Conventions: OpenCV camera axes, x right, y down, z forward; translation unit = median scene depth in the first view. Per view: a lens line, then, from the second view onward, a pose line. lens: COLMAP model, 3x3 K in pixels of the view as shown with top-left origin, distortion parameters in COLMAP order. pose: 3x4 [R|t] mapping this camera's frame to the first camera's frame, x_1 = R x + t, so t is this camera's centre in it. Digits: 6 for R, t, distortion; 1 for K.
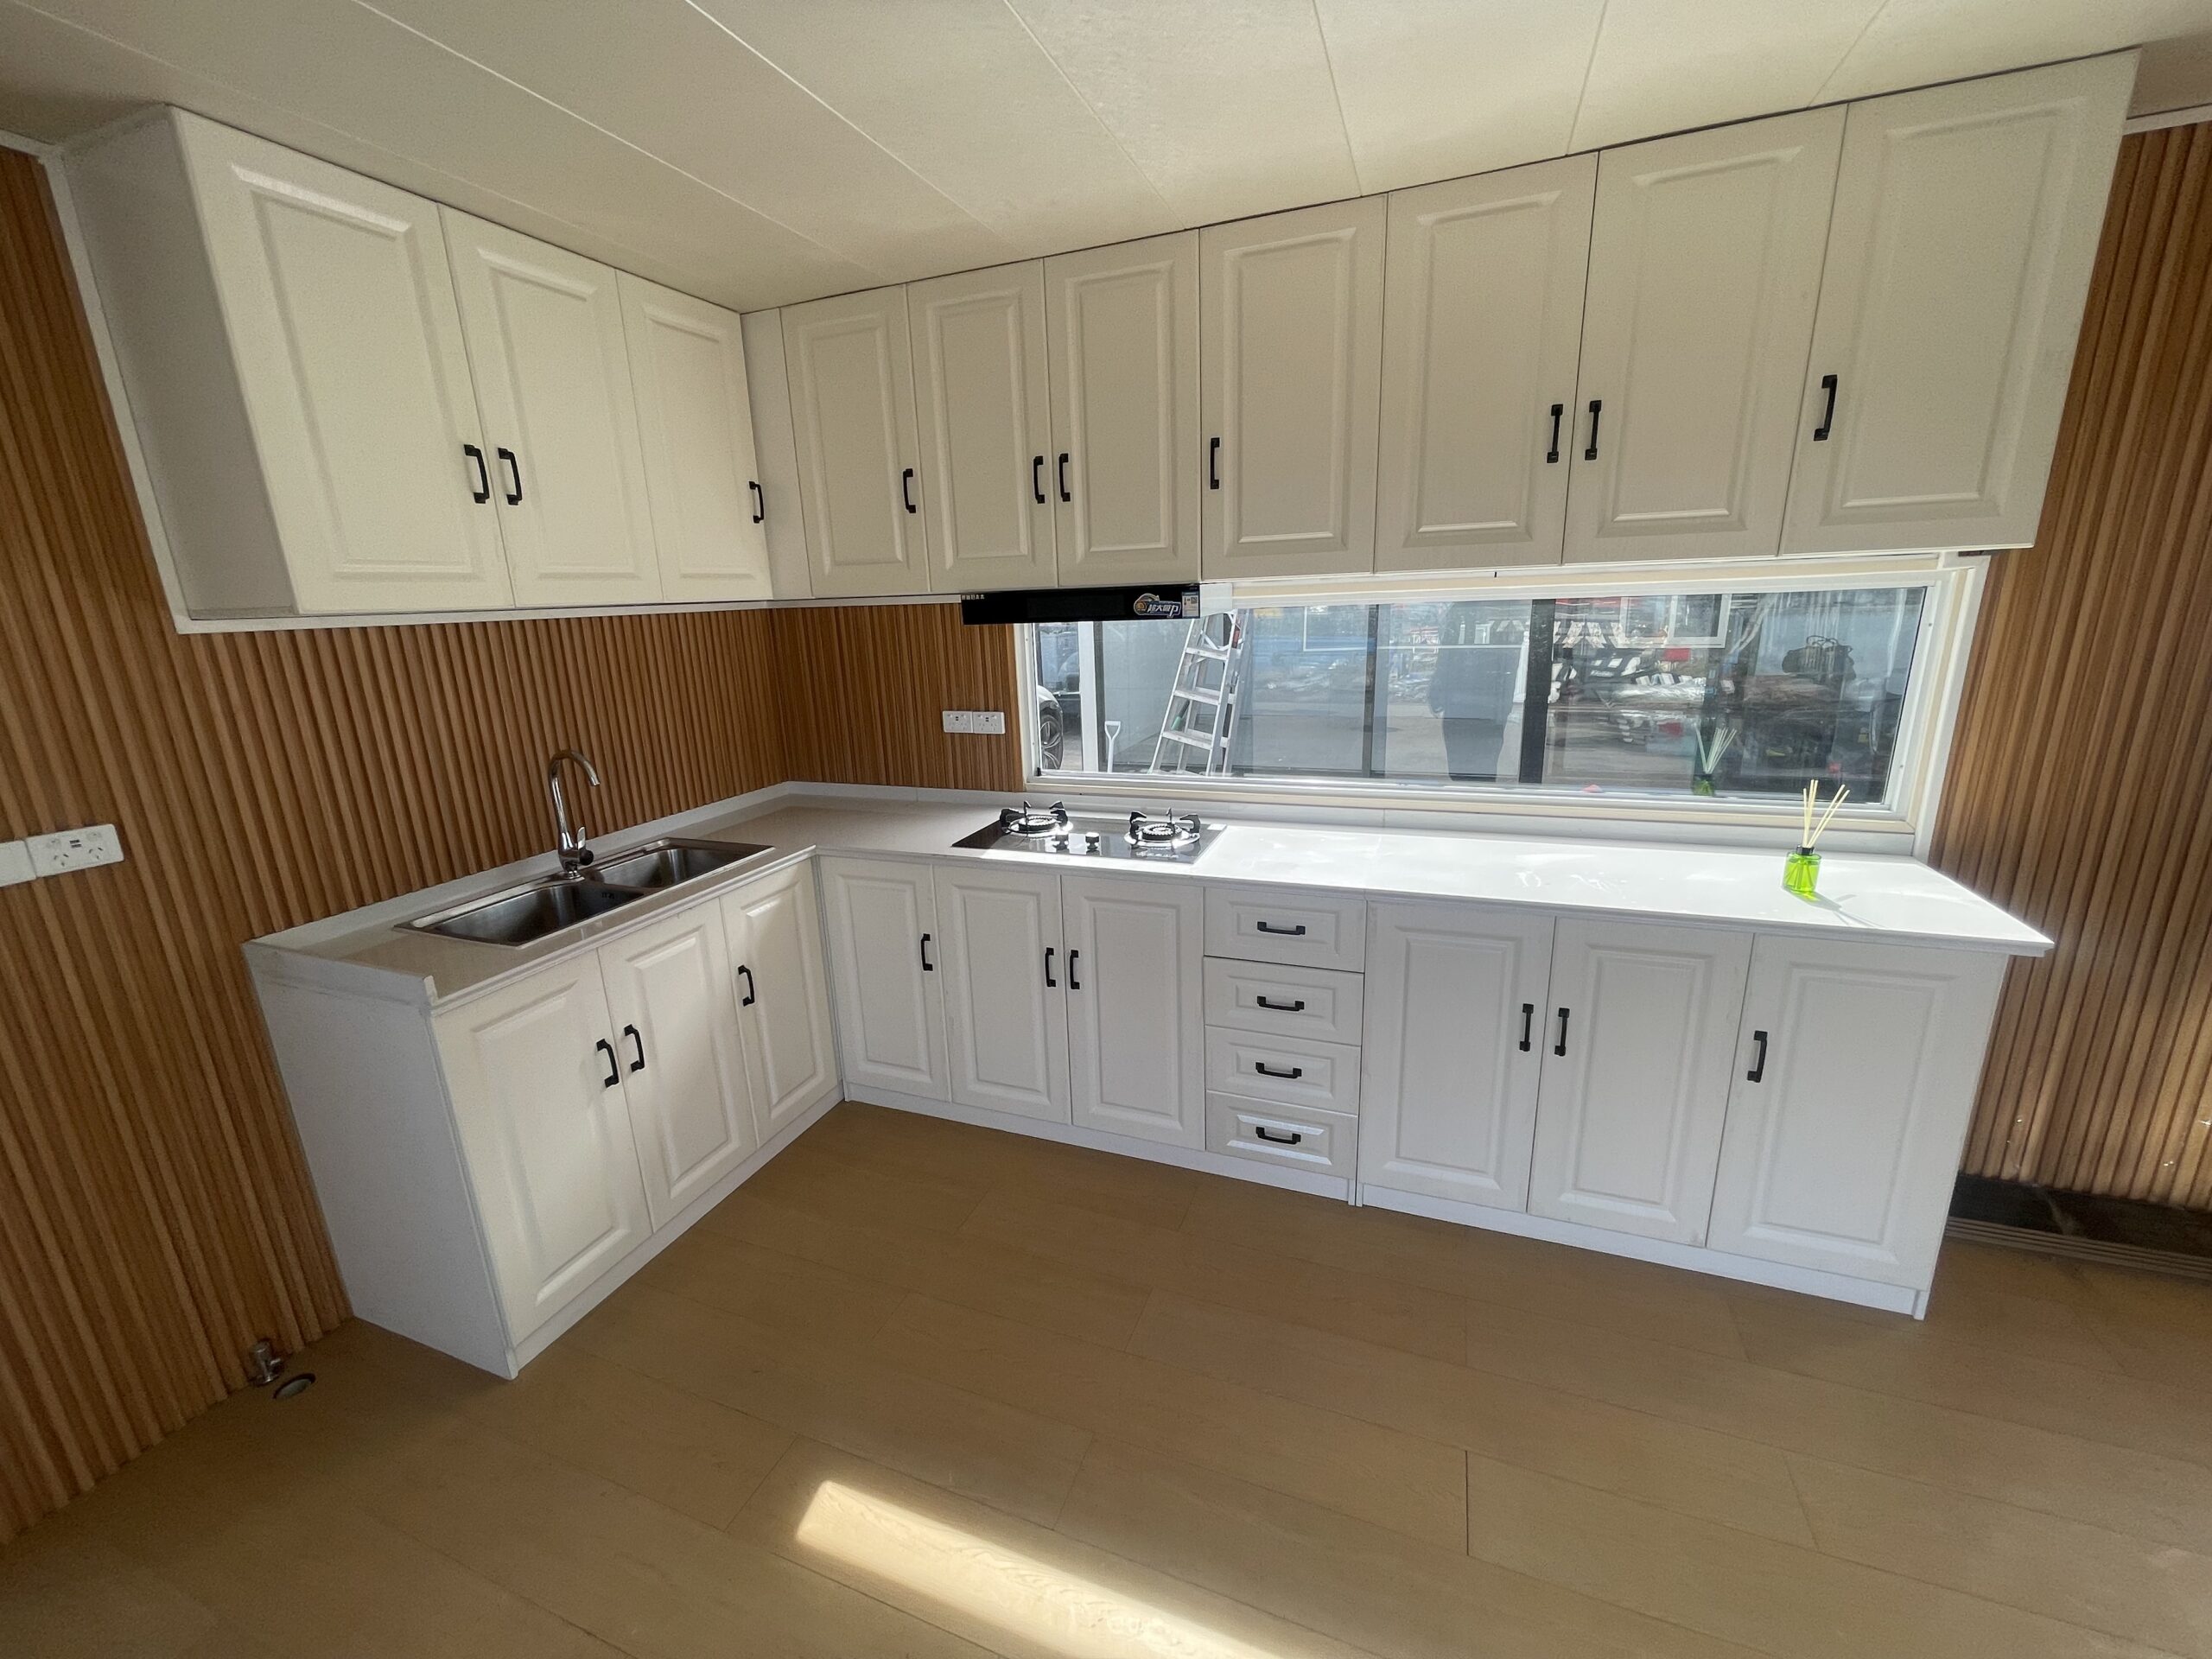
lens RADIAL K [[896.1, 0, 1077.4], [0, 896.1, 831.0], [0, 0, 1]] dist [-0.003580, 0.003144]
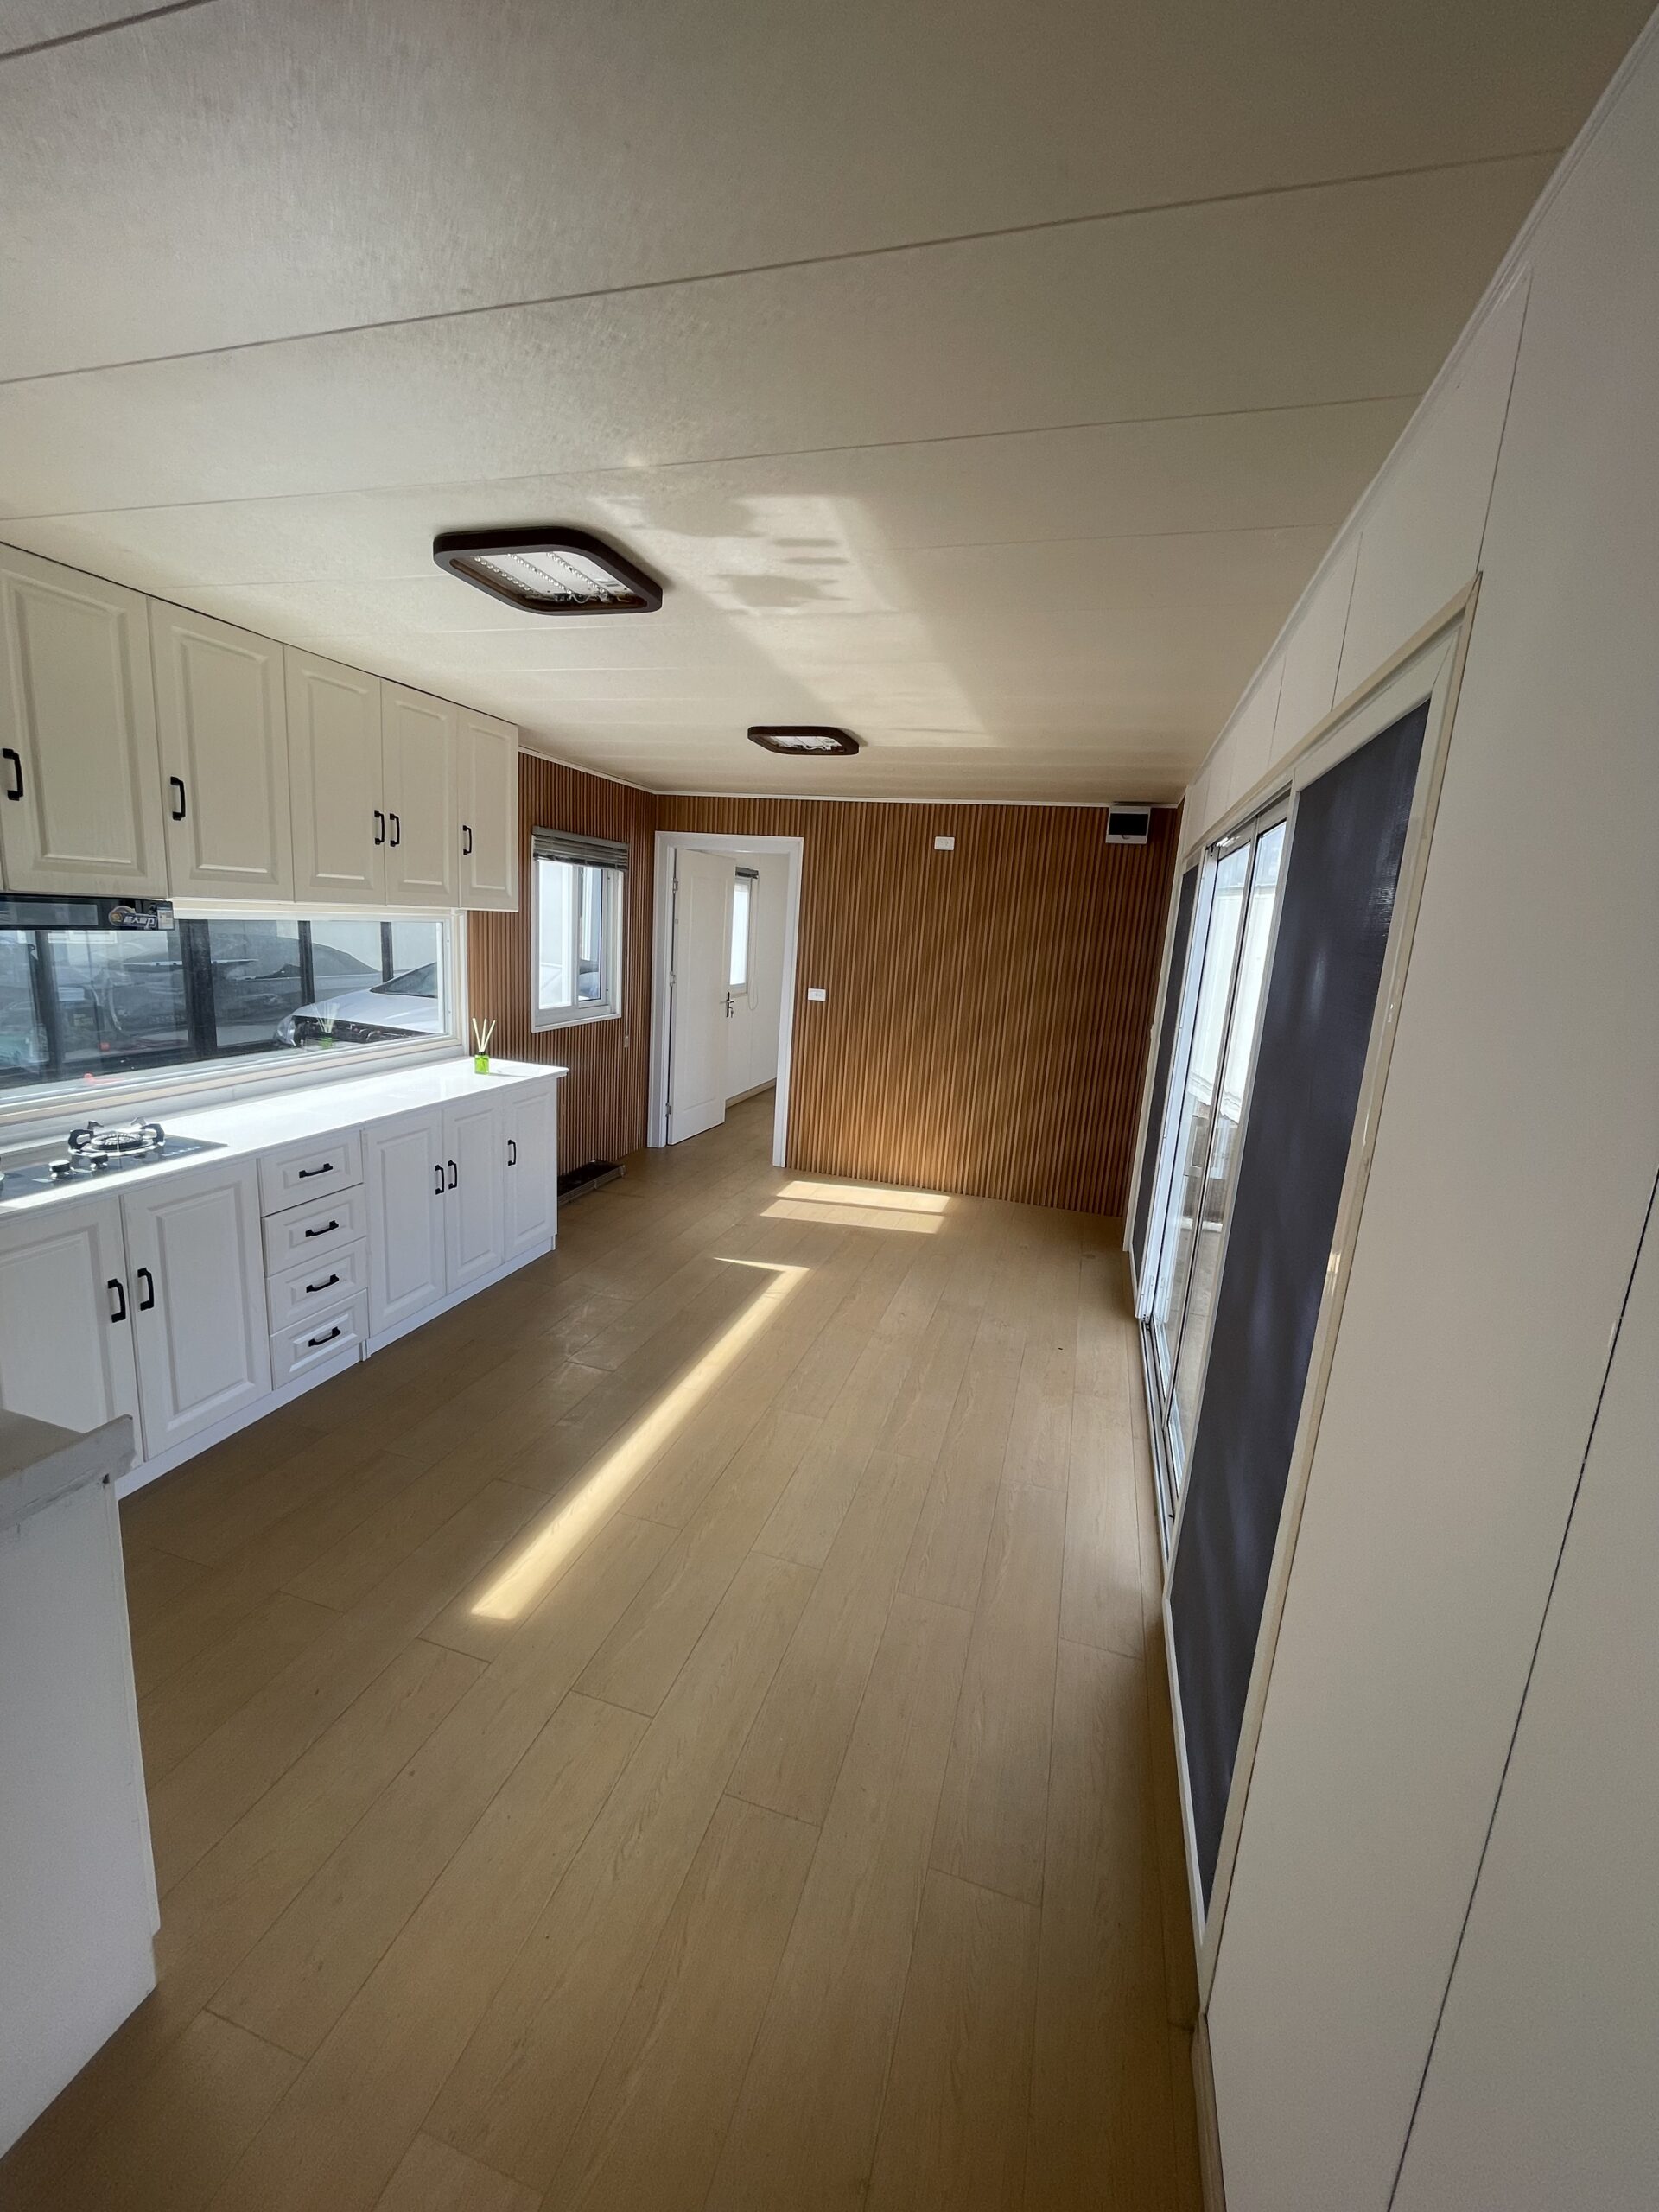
lens RADIAL K [[896.1, 0, 826.6], [0, 896.1, 1103.2], [0, 0, 1]] dist [-0.003580, 0.003144]
pose [[-0.088989, -0.170574, 0.981318, -1.042060], [0.194878, 0.963204, 0.185098, -0.077378], [-0.976782, 0.207709, -0.052473, 0.305199]]
